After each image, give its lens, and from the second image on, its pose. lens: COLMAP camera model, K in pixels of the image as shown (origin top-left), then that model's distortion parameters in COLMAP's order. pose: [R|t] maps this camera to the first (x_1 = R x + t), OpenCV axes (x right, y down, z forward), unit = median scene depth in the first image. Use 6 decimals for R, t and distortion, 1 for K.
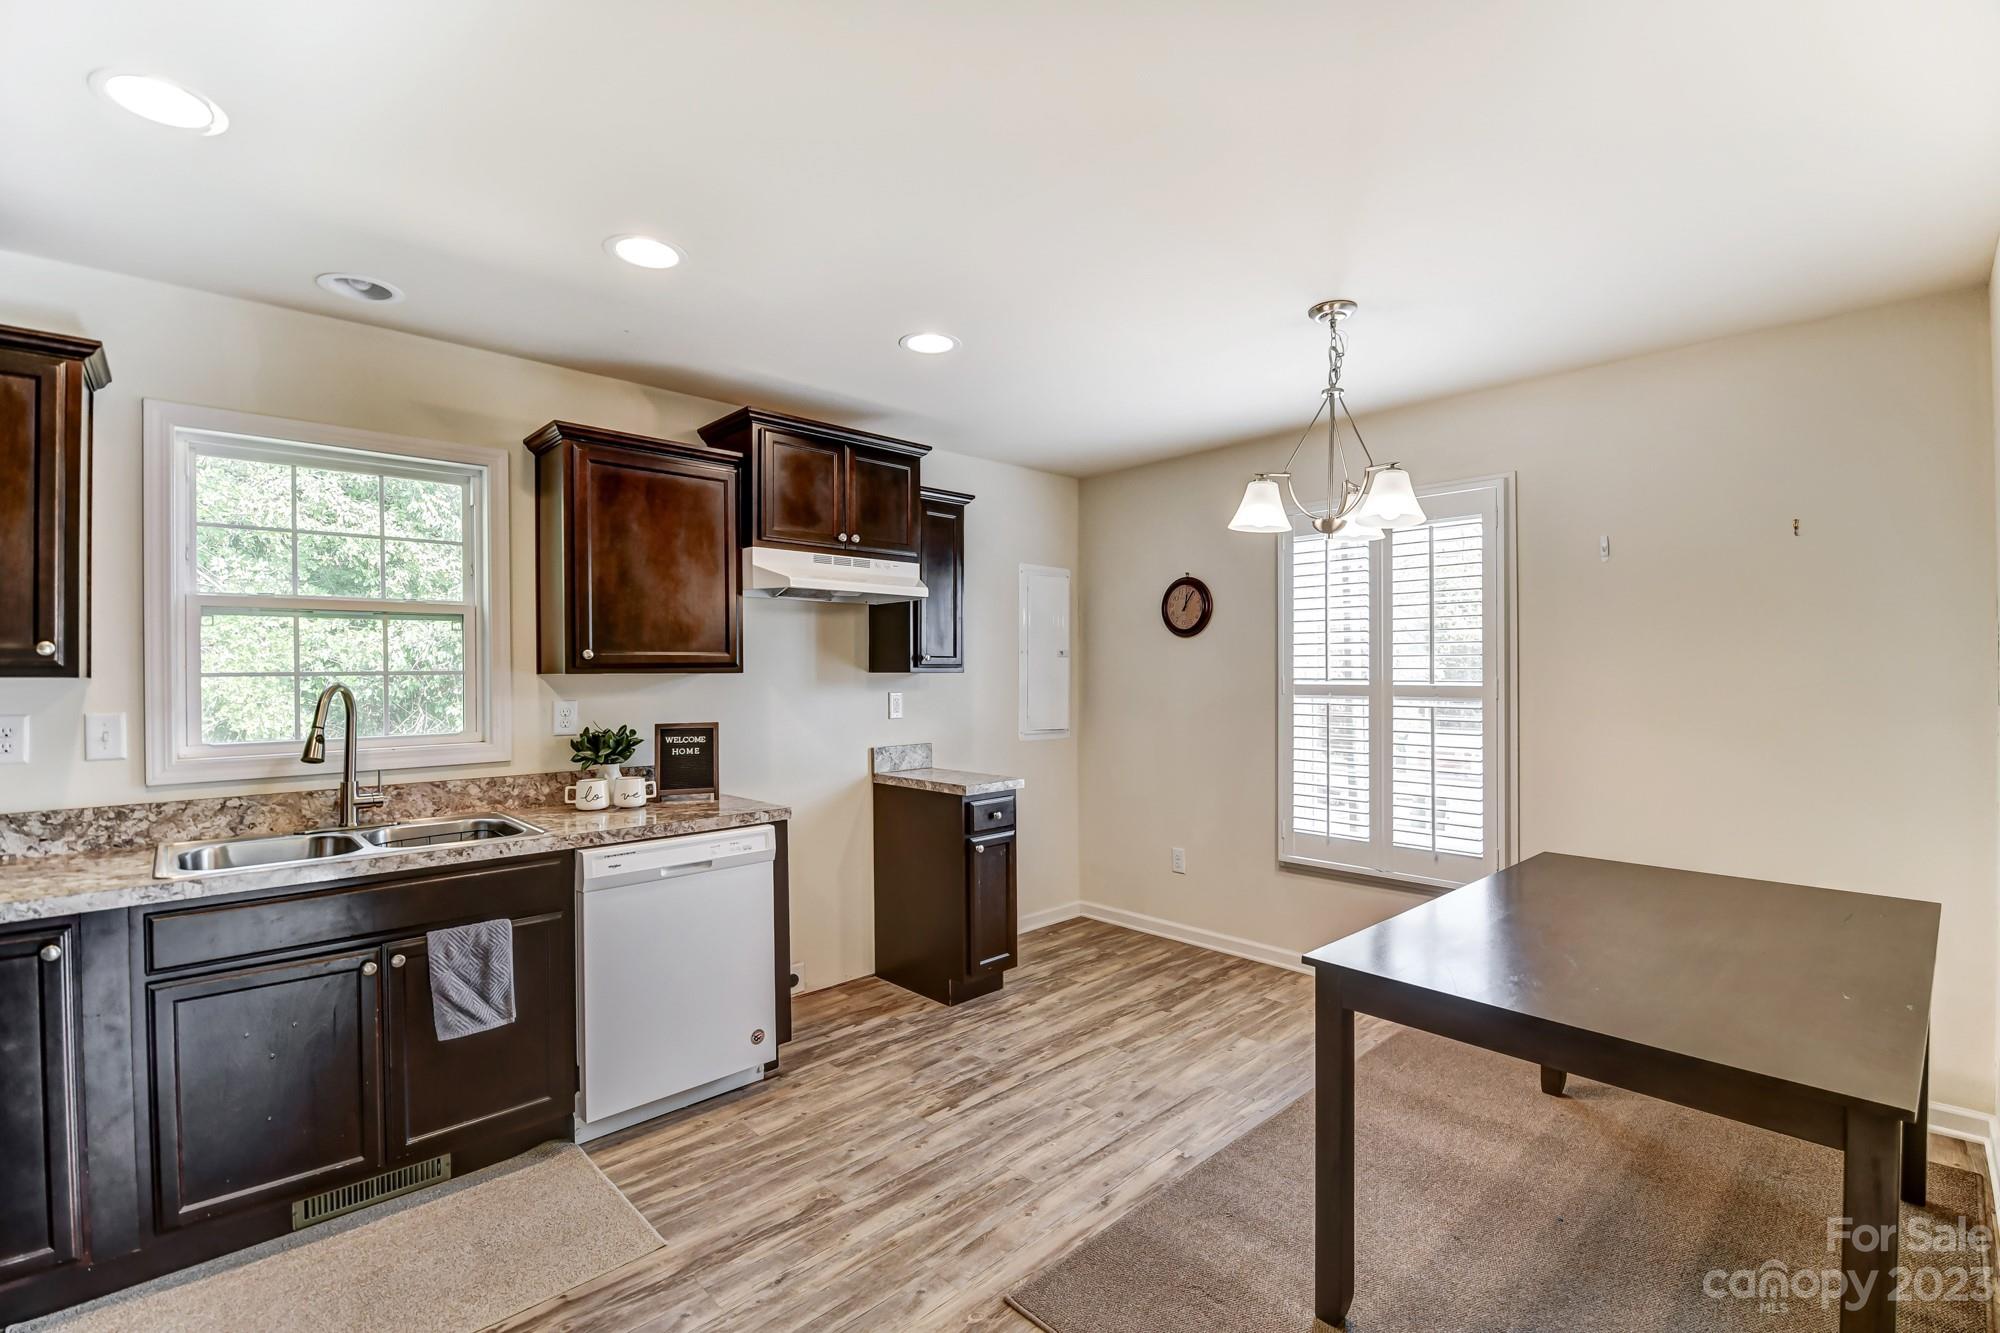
lens RADIAL K [[883.6, 0, 1006.4], [0, 883.6, 667.5], [0, 0, 1]] dist [-0.010894, -0.004759]
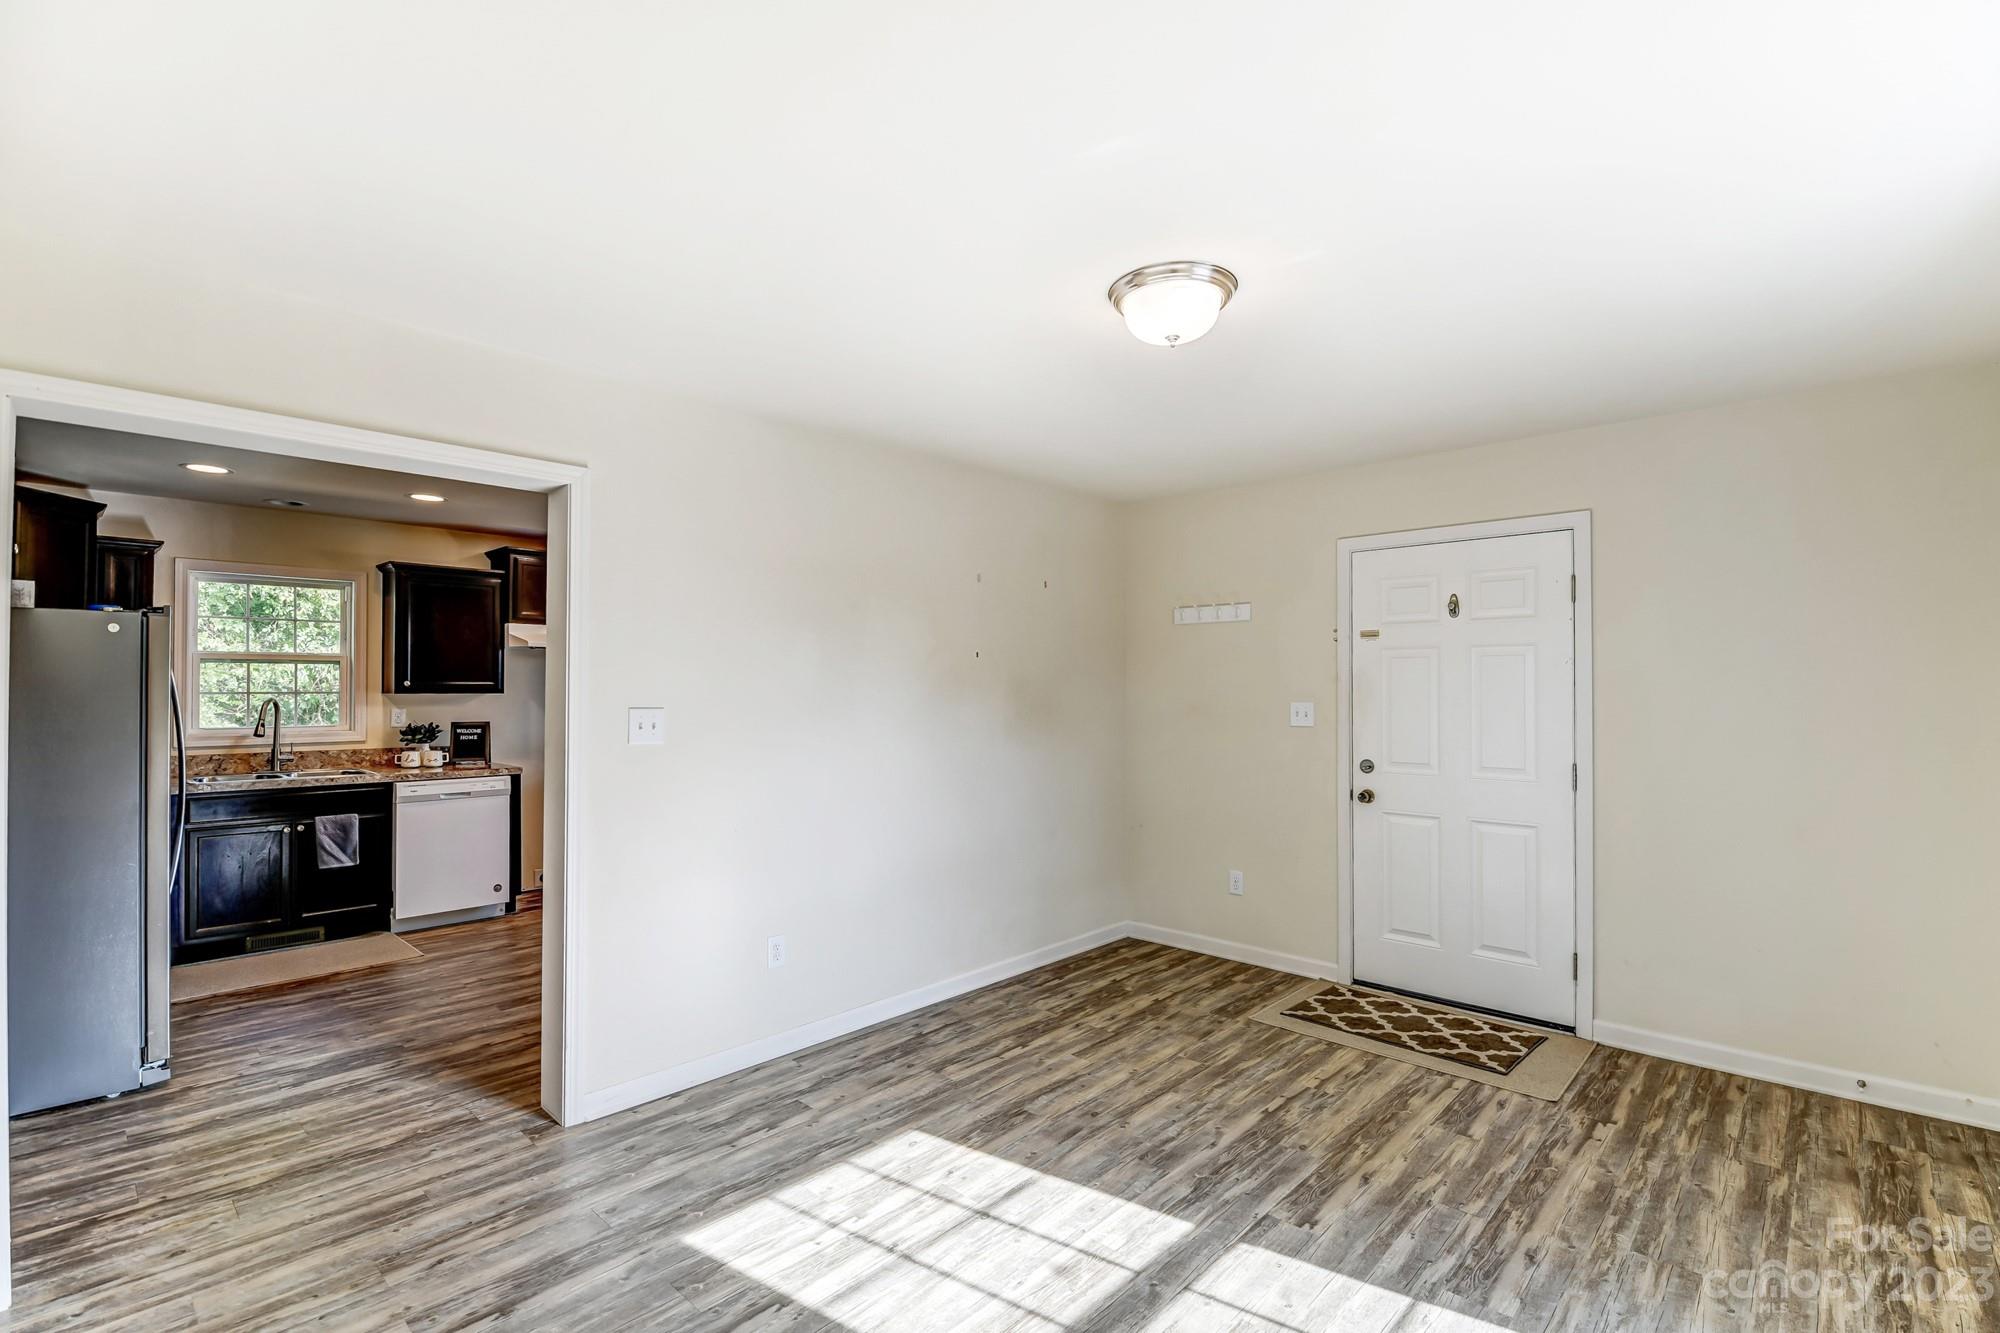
lens RADIAL K [[883.6, 0, 986.0], [0, 883.6, 674.5], [0, 0, 1]] dist [-0.010894, -0.004759]
pose [[0.998309, 0.007817, 0.057597, 0.623926], [-0.006977, 0.999866, -0.014776, -0.014427], [-0.057705, 0.014349, 0.998231, -0.906211]]
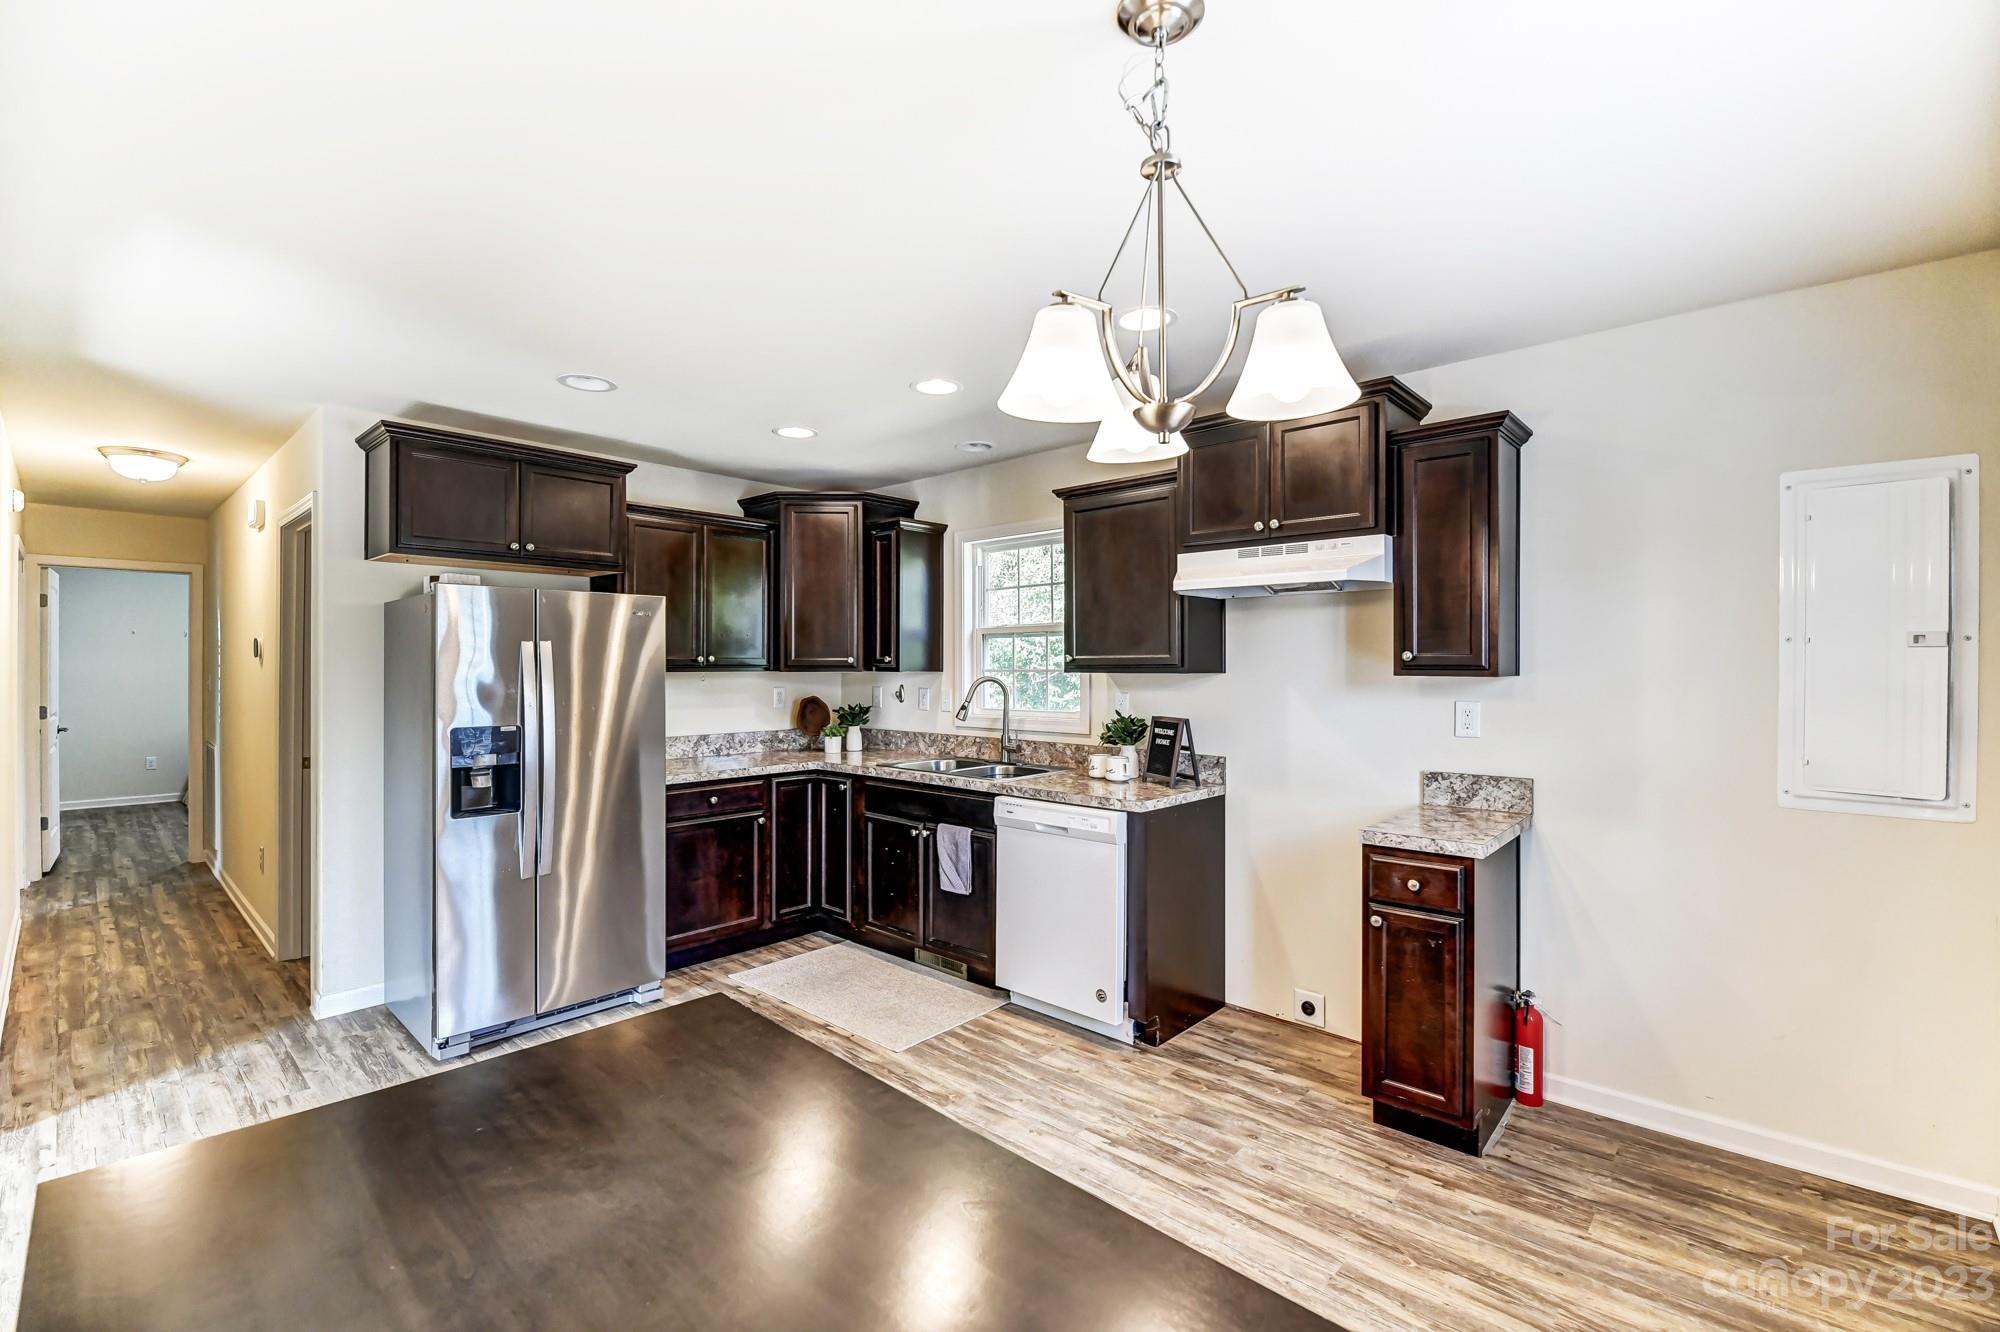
lens RADIAL K [[883.6, 0, 1033.4], [0, 883.6, 660.8], [0, 0, 1]] dist [-0.010894, -0.004759]
pose [[0.062837, -0.002370, -0.998021, 0.822328], [0.002134, 0.999995, -0.002240, -0.007572], [0.998022, -0.001989, 0.062841, 0.822693]]
